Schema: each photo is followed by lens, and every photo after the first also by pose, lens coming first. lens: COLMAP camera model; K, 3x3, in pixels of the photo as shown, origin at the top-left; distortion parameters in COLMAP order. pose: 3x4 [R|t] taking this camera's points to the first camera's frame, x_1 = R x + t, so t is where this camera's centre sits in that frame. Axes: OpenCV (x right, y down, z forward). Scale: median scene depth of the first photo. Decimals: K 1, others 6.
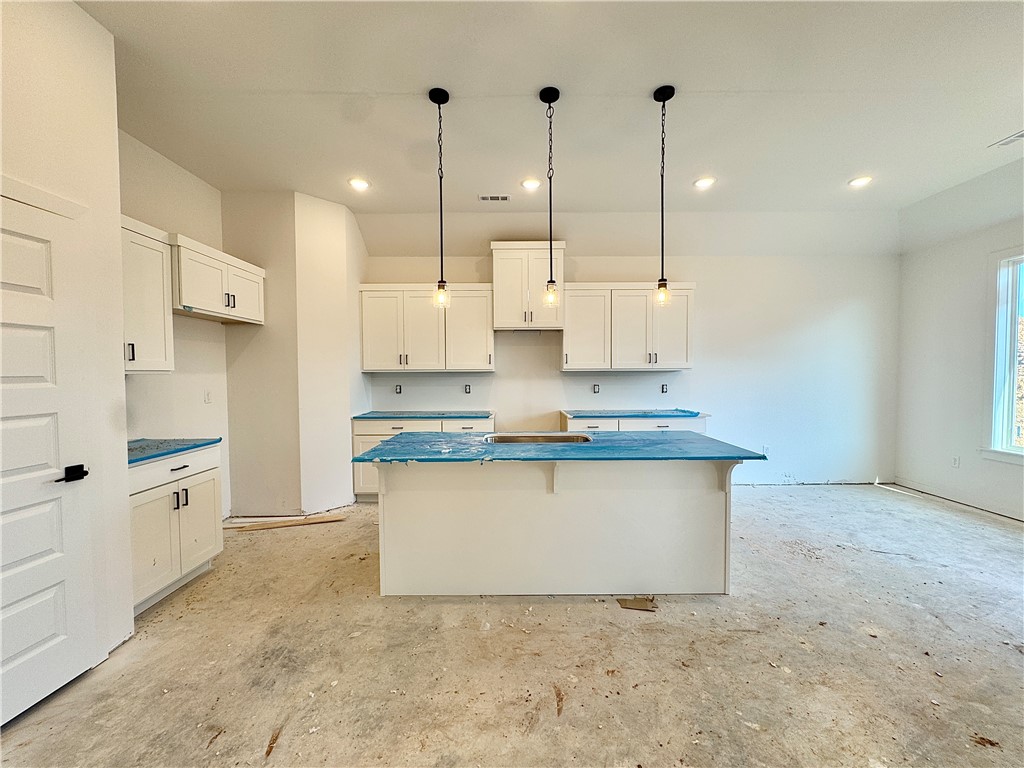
lens RADIAL K [[408.5, 0, 509.2], [0, 408.5, 385.7], [0, 0, 1]] dist [-0.004041, 0.000572]
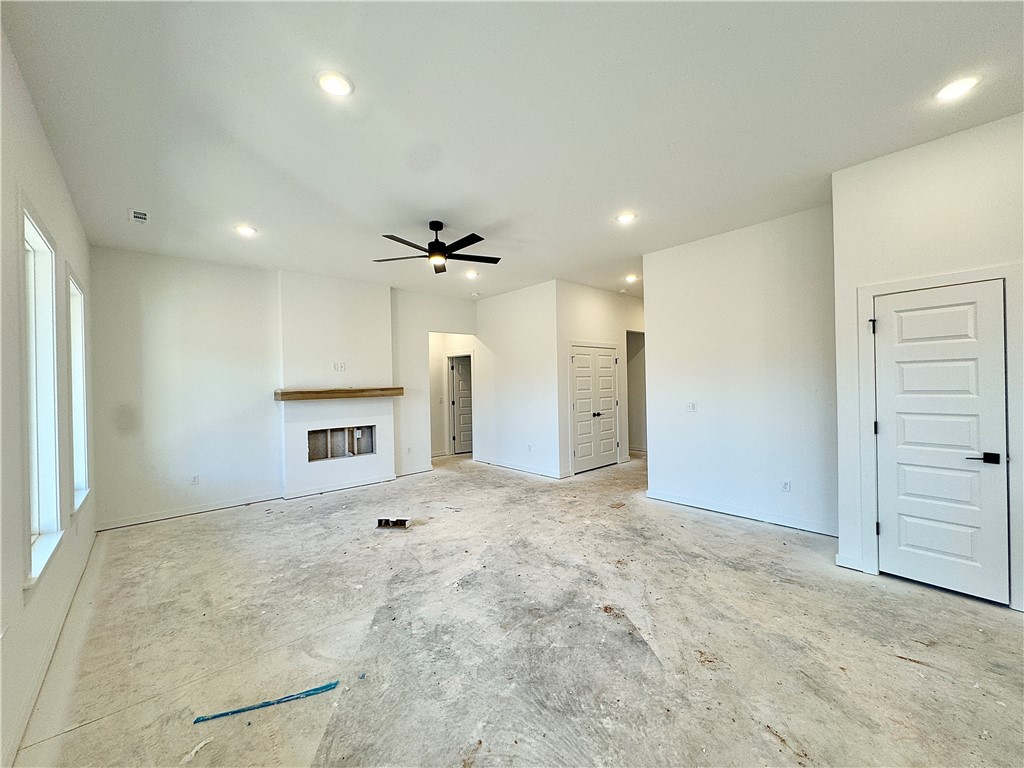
lens RADIAL K [[408.5, 0, 509.8], [0, 408.5, 385.0], [0, 0, 1]] dist [-0.004041, 0.000572]
pose [[-0.743993, 0.025746, -0.667691, 0.611928], [0.005008, 0.999444, 0.032958, -0.052385], [0.668169, 0.021177, -0.743709, 0.498856]]
